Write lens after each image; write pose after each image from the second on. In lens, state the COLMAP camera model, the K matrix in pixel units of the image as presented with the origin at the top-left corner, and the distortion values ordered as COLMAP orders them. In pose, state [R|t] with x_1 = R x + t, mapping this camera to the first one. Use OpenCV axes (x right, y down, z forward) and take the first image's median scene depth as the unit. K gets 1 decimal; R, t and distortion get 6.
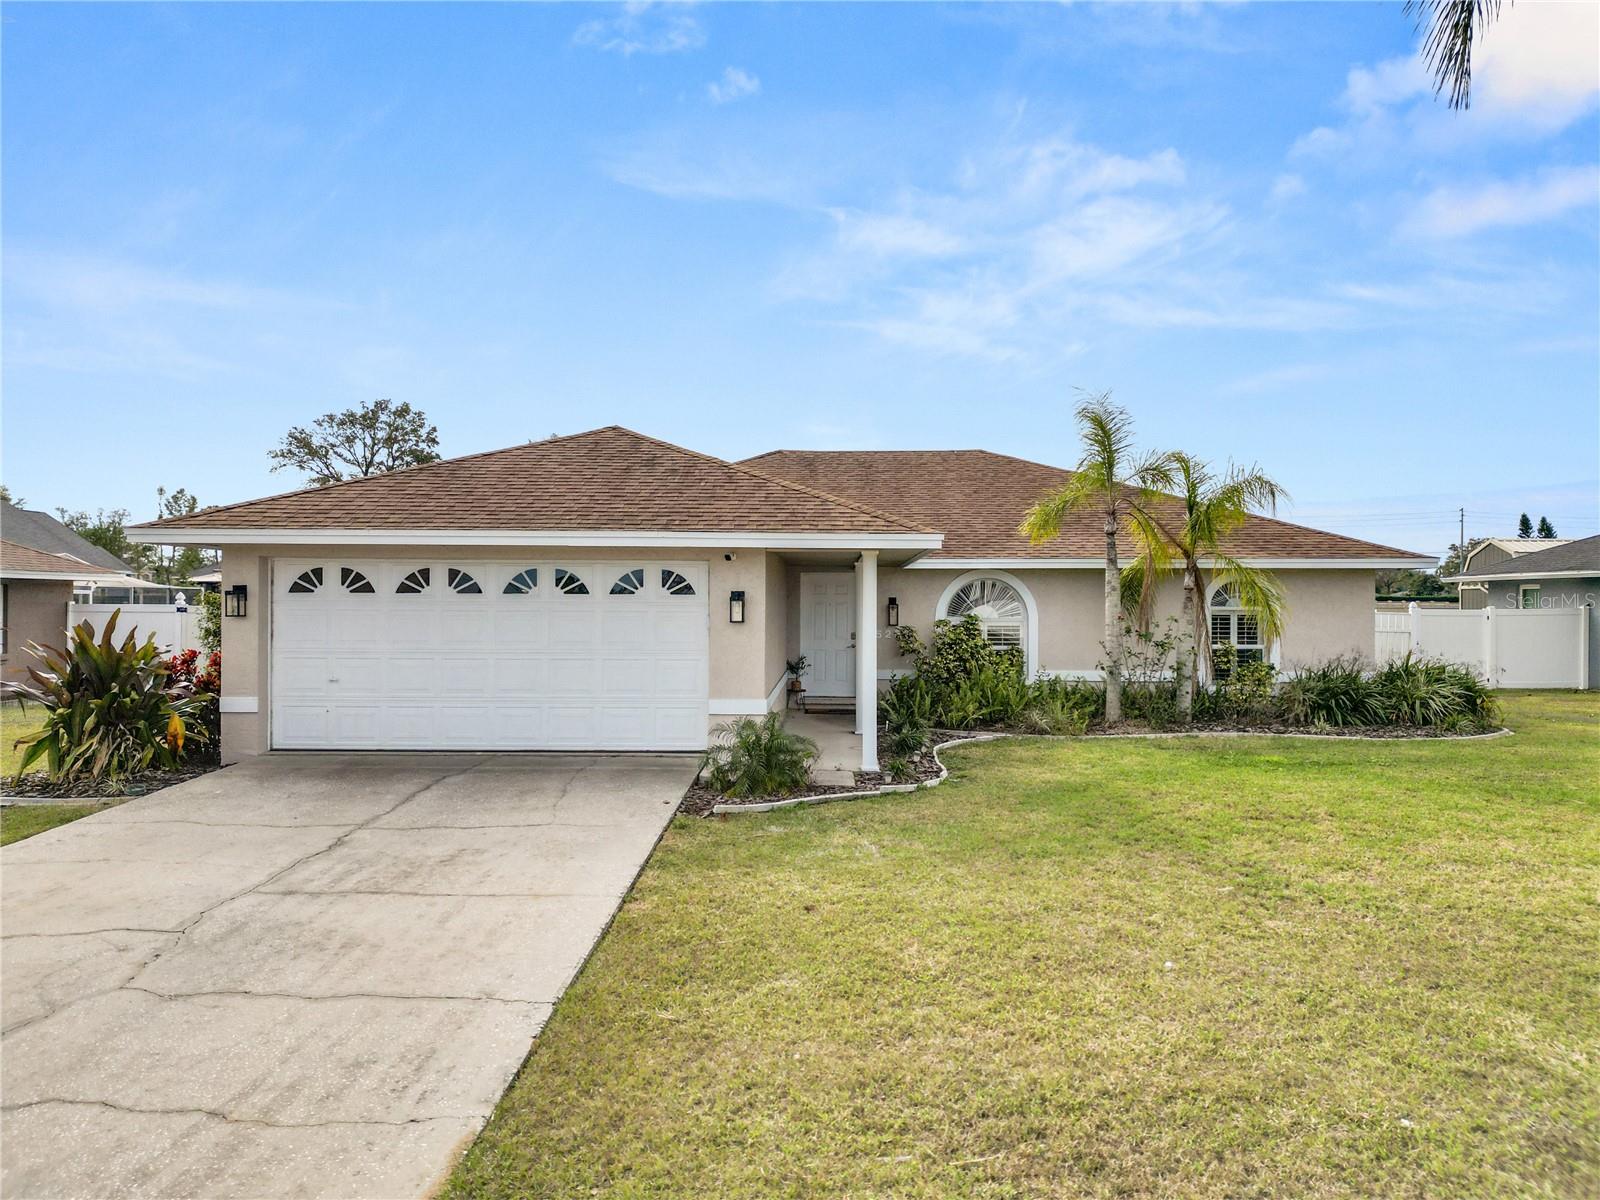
lens RADIAL K [[1121.5, 0, 800.0], [0, 1121.5, 600.0], [0, 0, 1]] dist [0.066744, -0.060671]
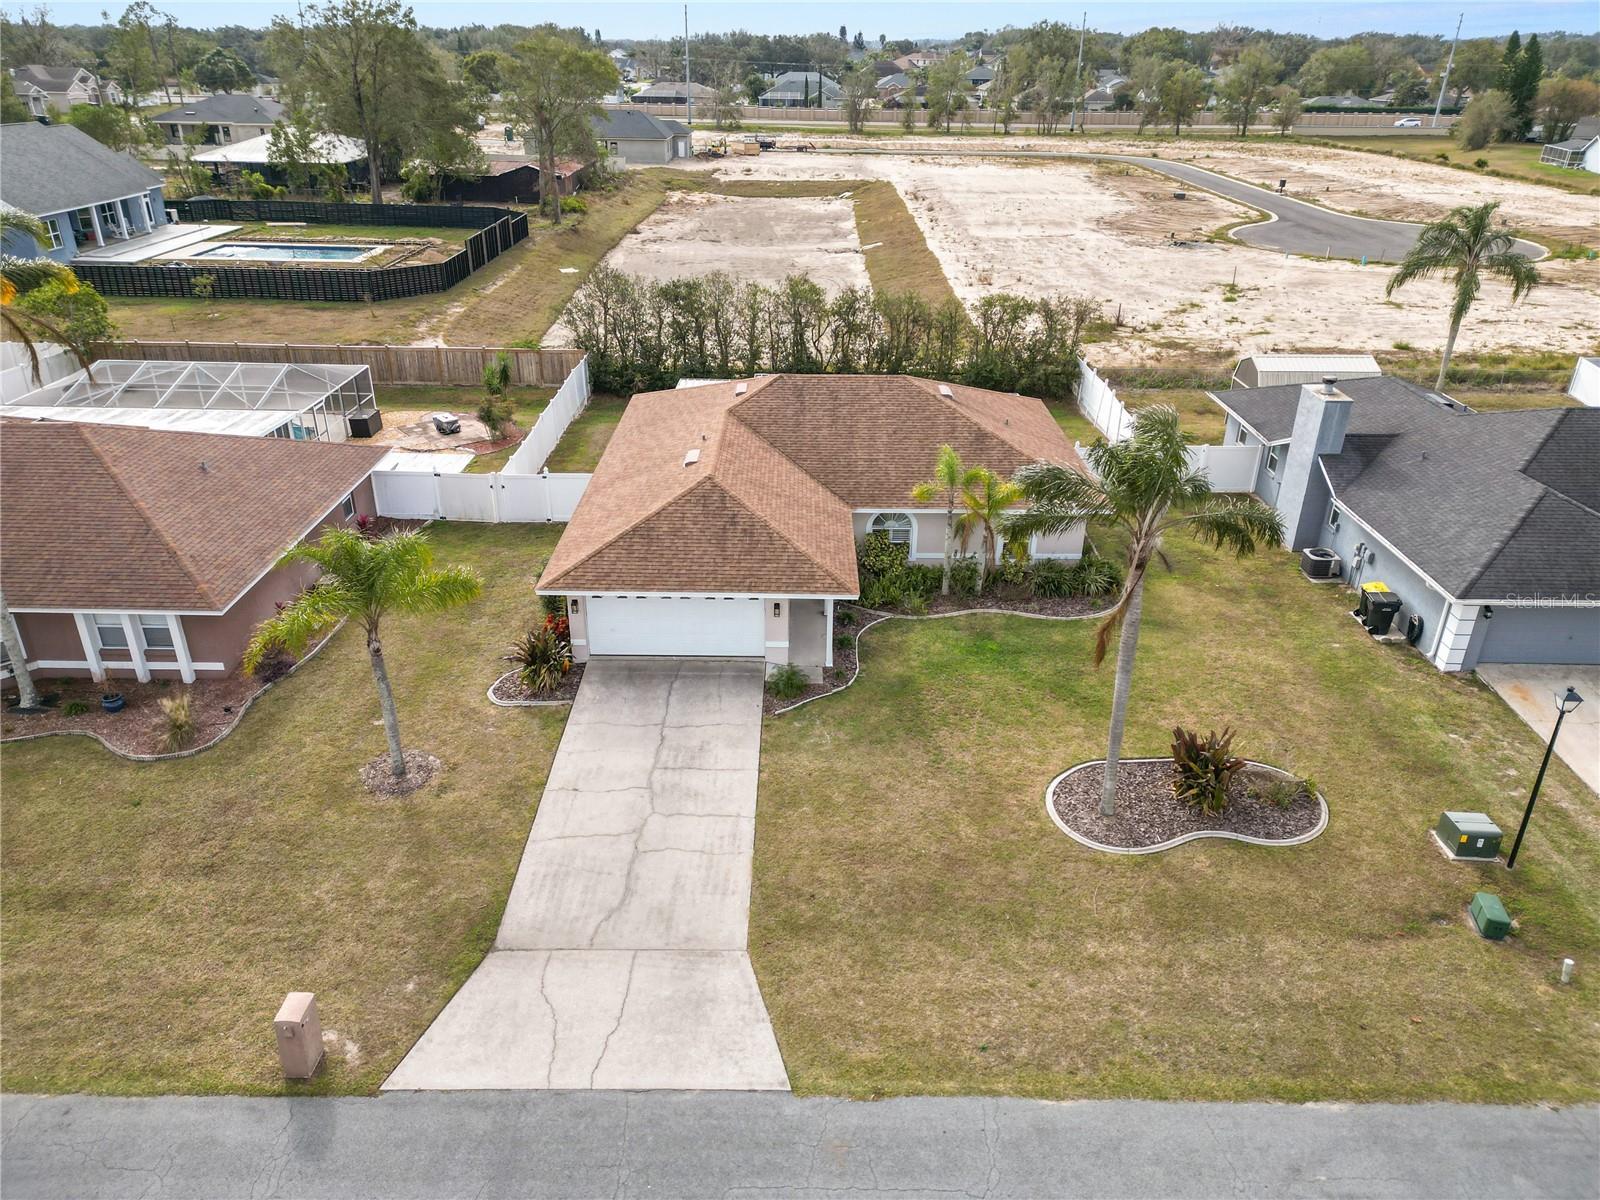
lens RADIAL K [[1111.9, 0, 800.0], [0, 1111.9, 600.0], [0, 0, 1]] dist [0.086229, -0.084232]
pose [[0.999664, -0.005391, 0.025362, -0.056669], [-0.006345, 0.897548, 0.440870, -0.924769], [-0.025141, -0.440883, 0.897212, -1.010914]]
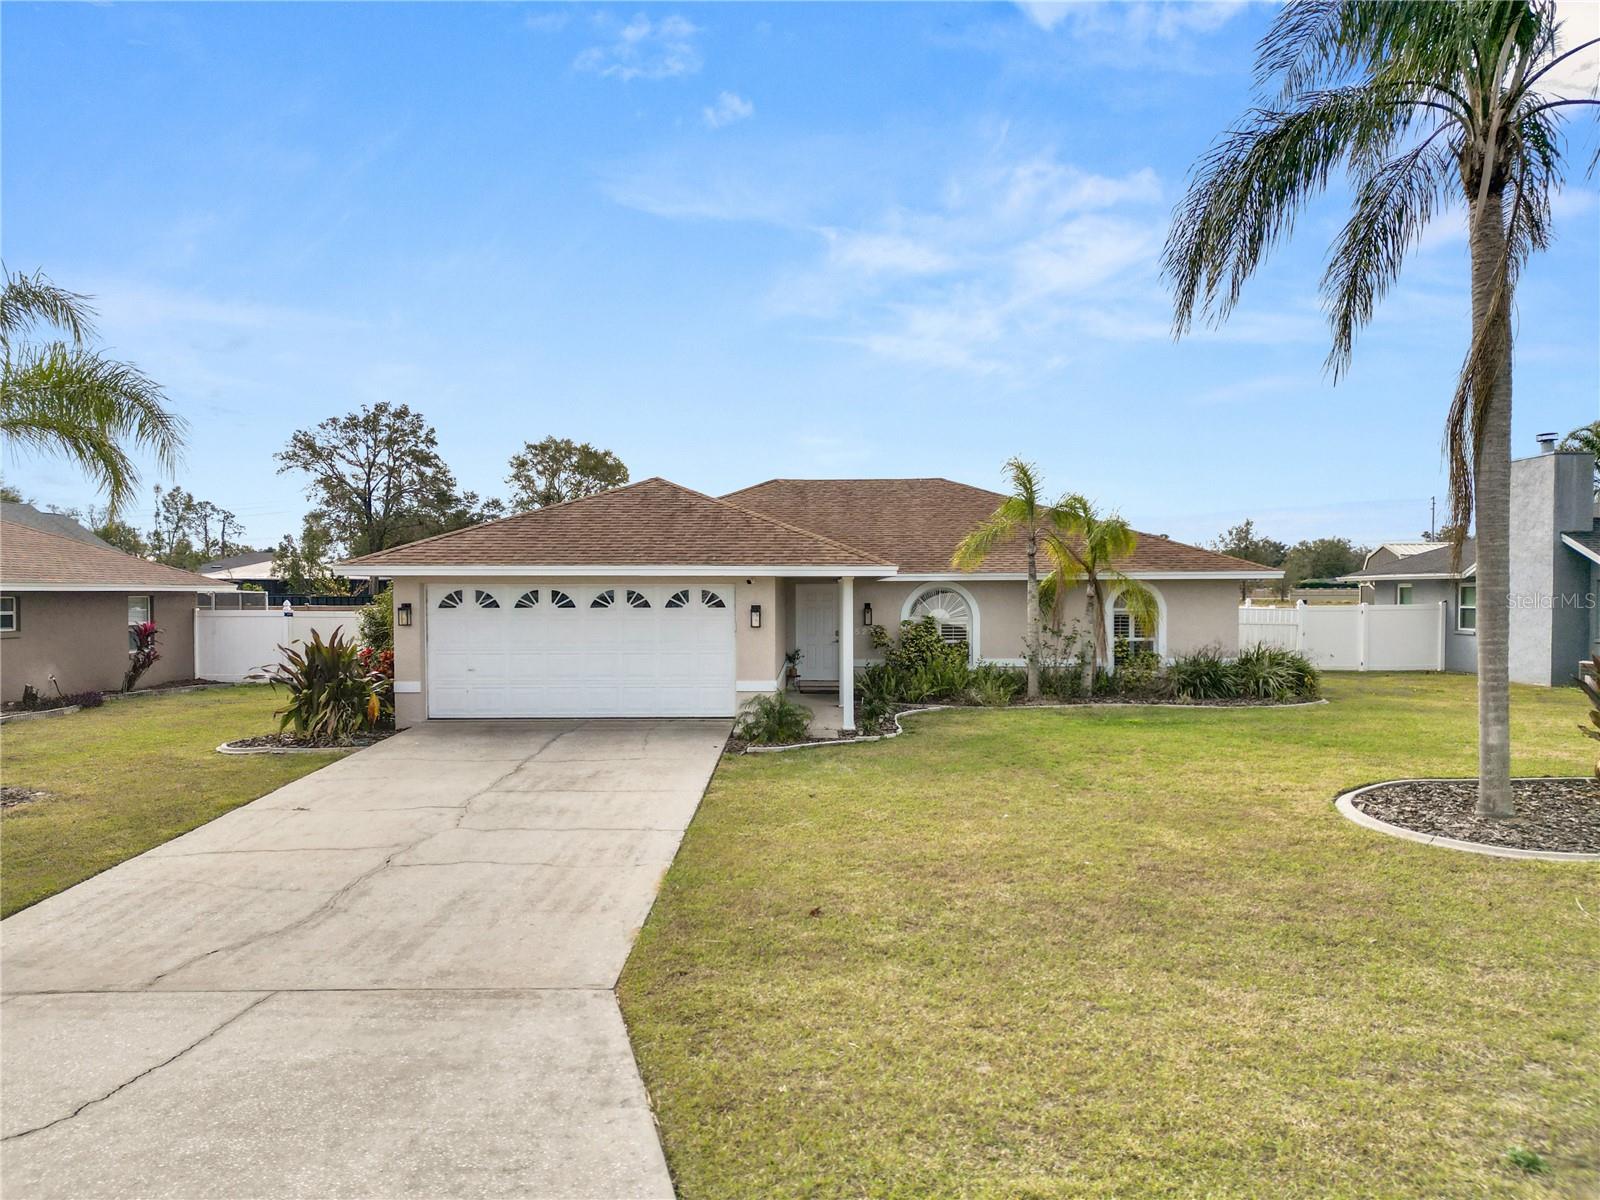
lens RADIAL K [[1126.7, 0, 795.8], [0, 1126.7, 621.5], [0, 0, 1]] dist [0.065118, -0.059281]
pose [[0.999921, -0.006998, 0.010450, -0.016745], [0.006700, 0.999578, 0.028259, -0.023190], [-0.010643, -0.028187, 0.999546, -0.369291]]
